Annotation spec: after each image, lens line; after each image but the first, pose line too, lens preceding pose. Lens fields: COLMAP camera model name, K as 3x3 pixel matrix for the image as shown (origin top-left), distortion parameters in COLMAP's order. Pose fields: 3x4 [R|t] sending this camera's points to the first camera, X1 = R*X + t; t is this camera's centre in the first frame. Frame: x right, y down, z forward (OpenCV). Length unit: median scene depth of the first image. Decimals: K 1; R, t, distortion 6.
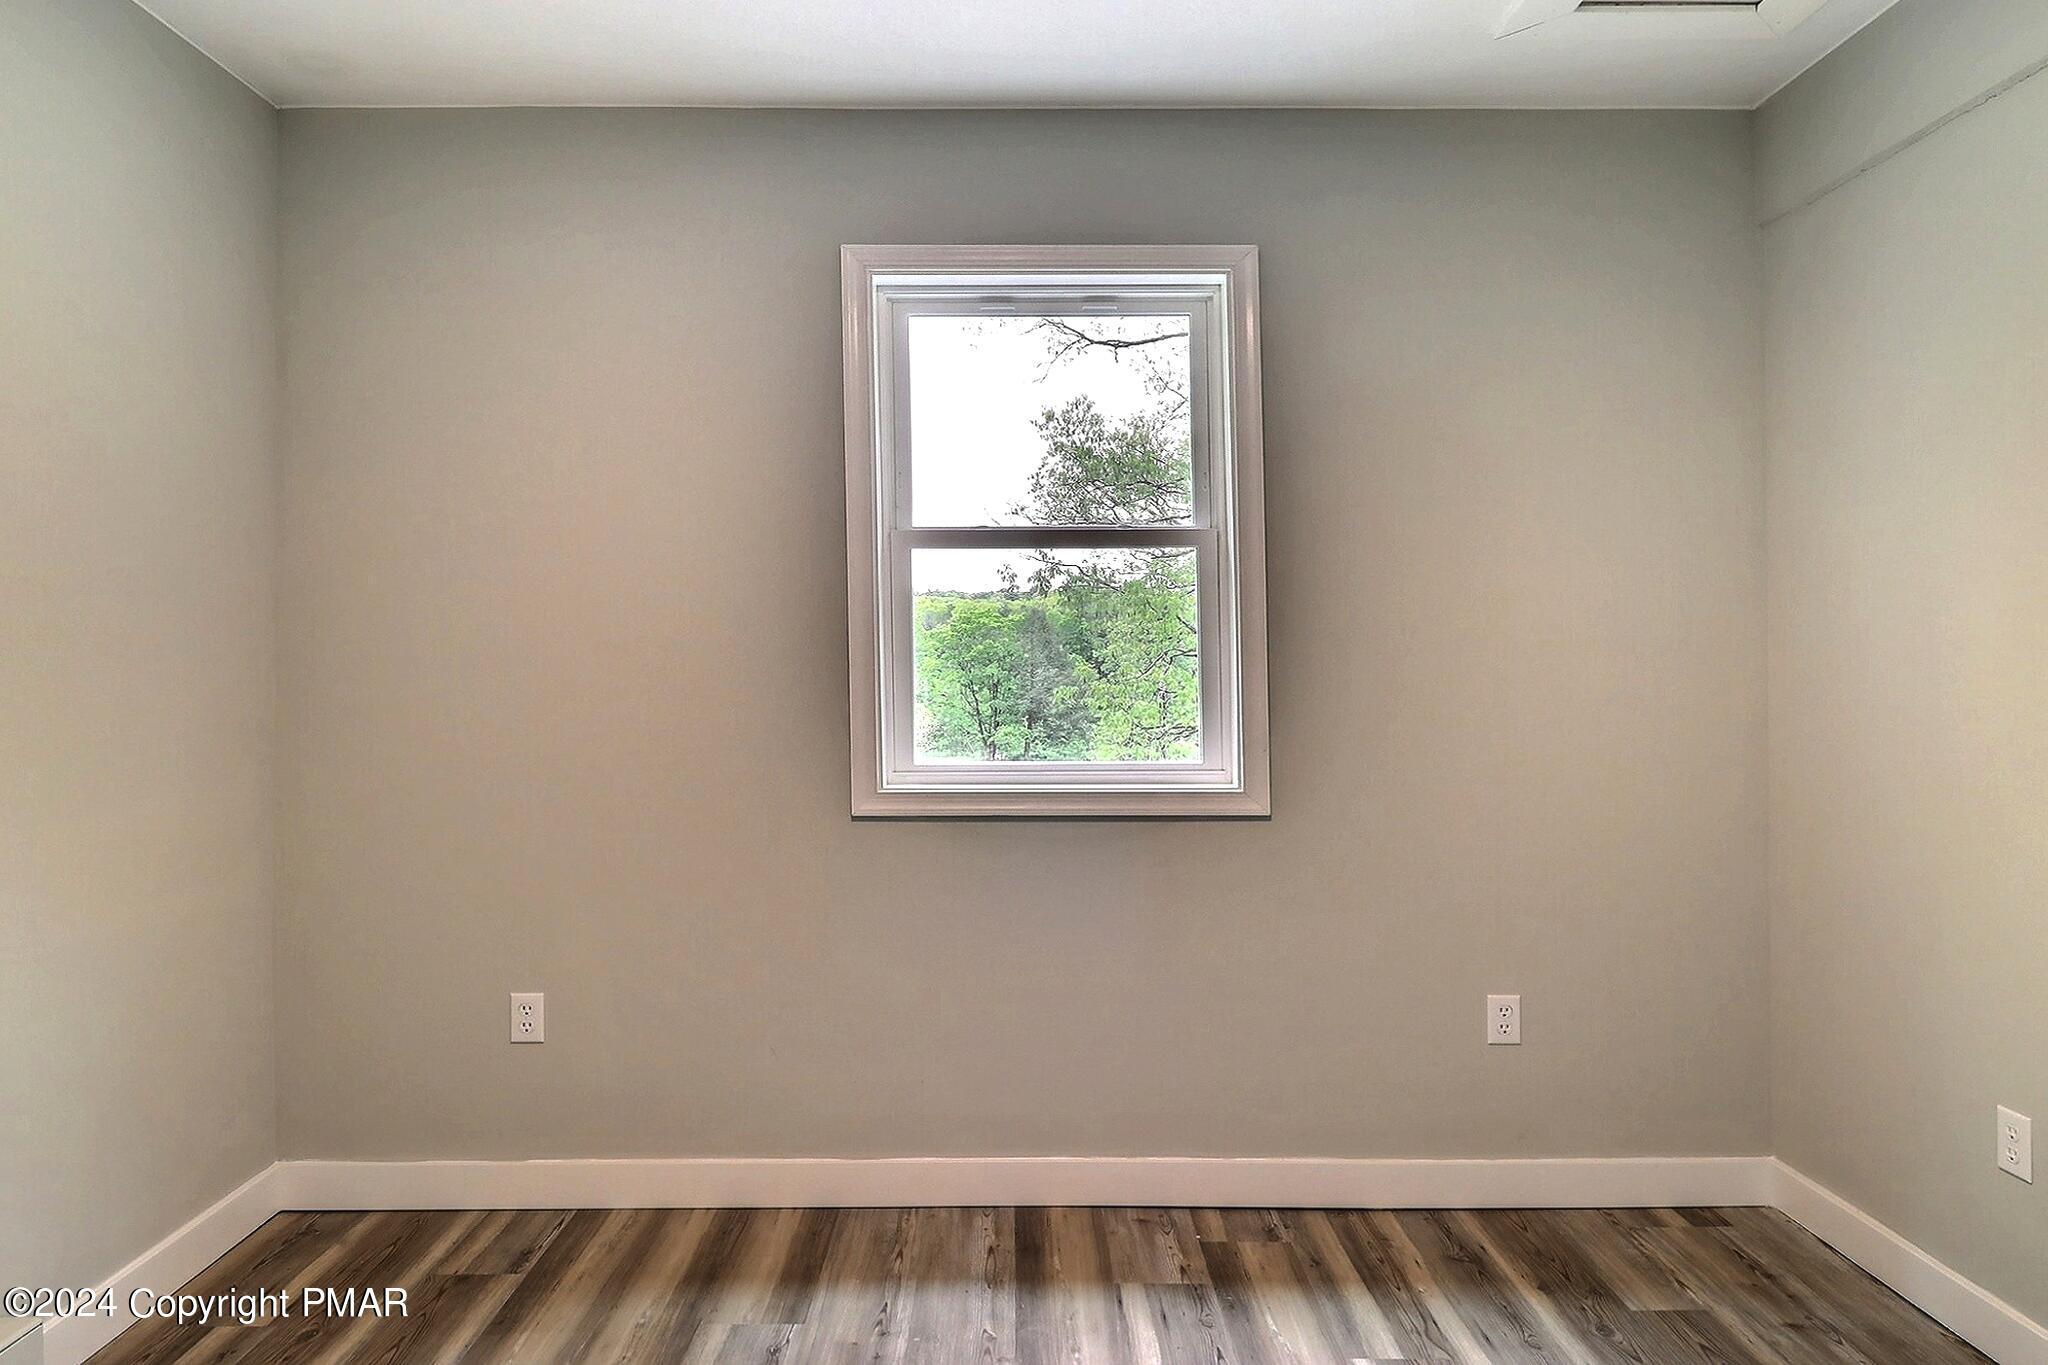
lens RADIAL K [[1243.4, 0, 1019.8], [0, 1243.4, 617.3], [0, 0, 1]] dist [0.003596, -0.000519]
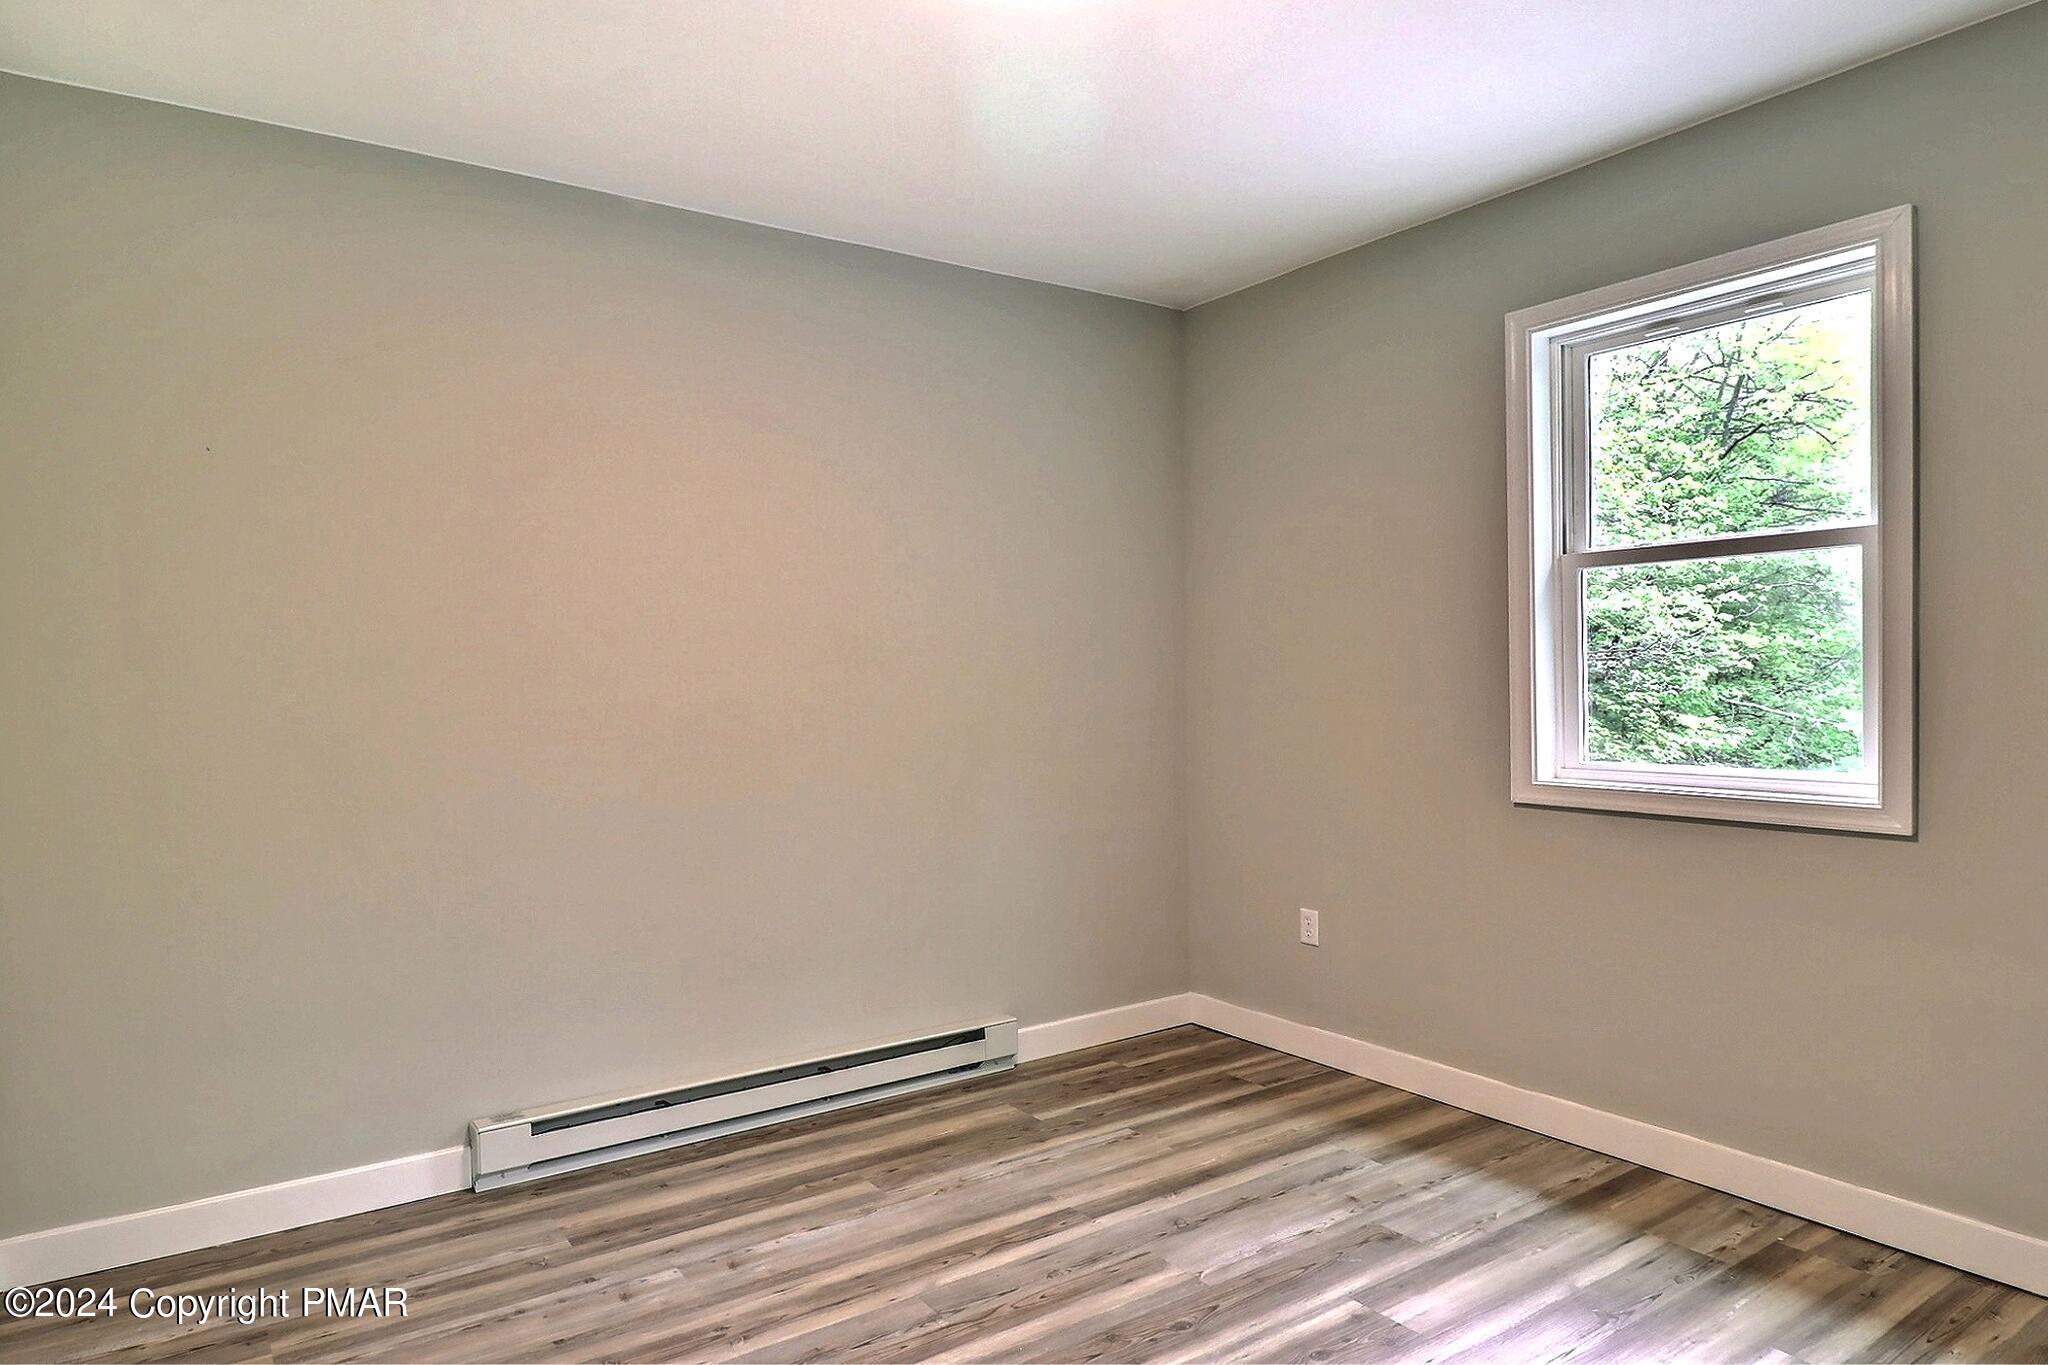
lens RADIAL K [[1251.5, 0, 1023.2], [0, 1251.5, 657.7], [0, 0, 1]] dist [-0.000386, -0.004568]
pose [[0.567643, -0.018313, -0.823071, 0.630353], [0.048954, 0.998734, 0.011540, -0.015757], [0.821818, -0.046843, 0.567821, -0.059605]]
